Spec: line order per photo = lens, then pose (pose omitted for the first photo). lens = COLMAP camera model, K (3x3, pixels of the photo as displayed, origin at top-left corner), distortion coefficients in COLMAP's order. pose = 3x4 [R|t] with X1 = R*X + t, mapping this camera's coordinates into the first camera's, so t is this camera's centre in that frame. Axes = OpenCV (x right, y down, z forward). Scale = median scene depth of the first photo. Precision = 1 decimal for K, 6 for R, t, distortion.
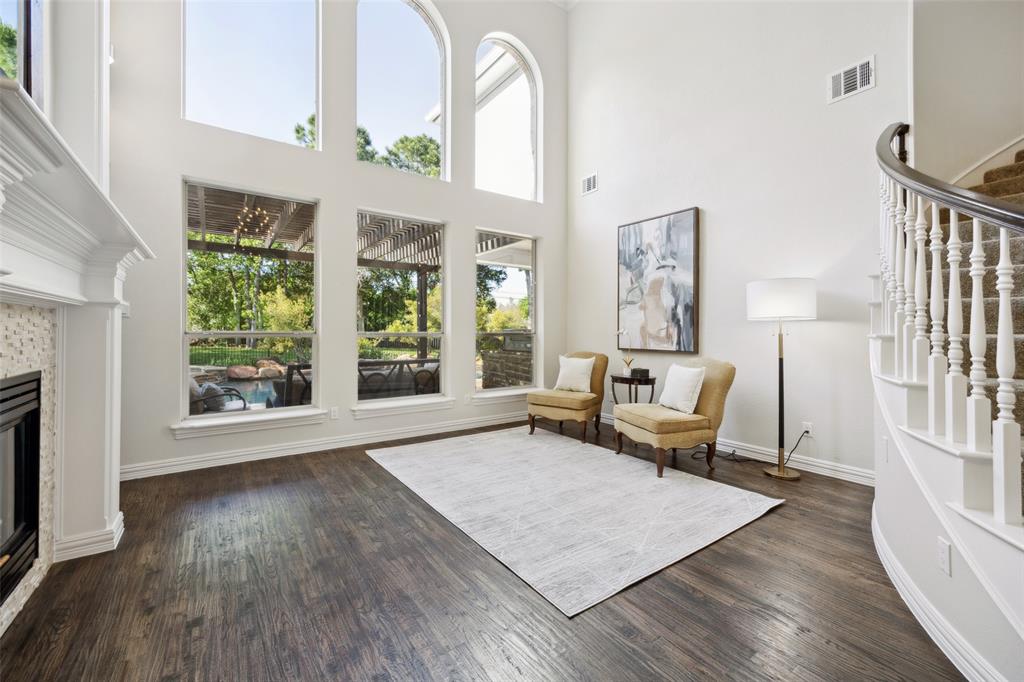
lens RADIAL K [[422.2, 0, 514.2], [0, 422.2, 331.5], [0, 0, 1]] dist [0.002604, 0.000174]
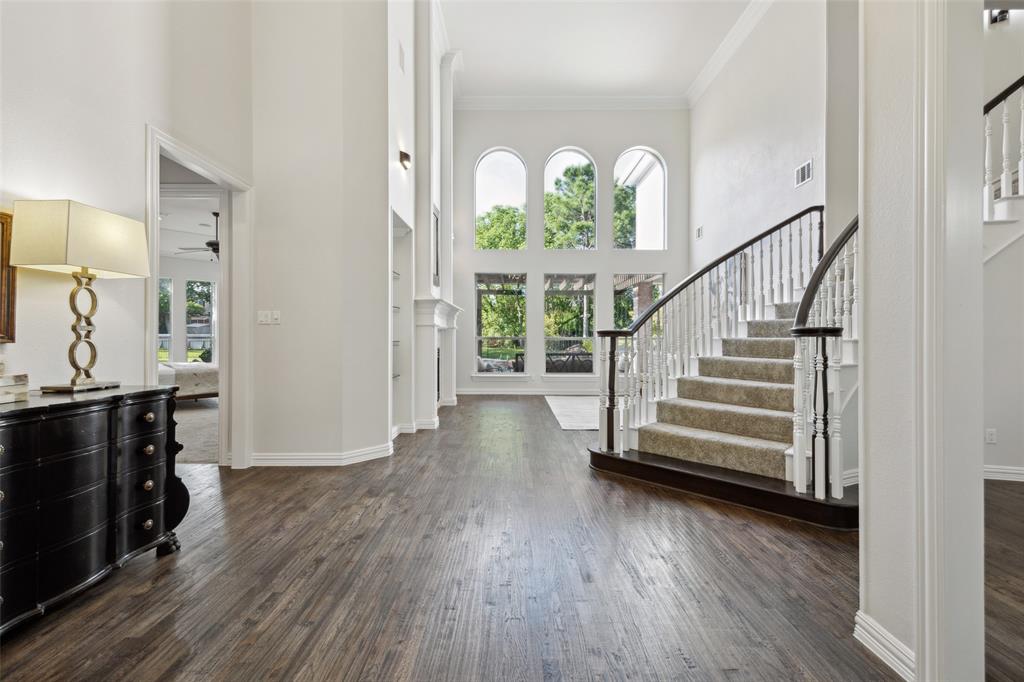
lens RADIAL K [[413.7, 0, 509.0], [0, 413.7, 337.2], [0, 0, 1]] dist [0.002590, 0.000182]
pose [[0.811017, -0.002950, -0.585015, 0.728703], [0.002980, 0.999995, -0.000911, 0.000510], [0.585015, -0.001005, 0.811022, -0.771595]]
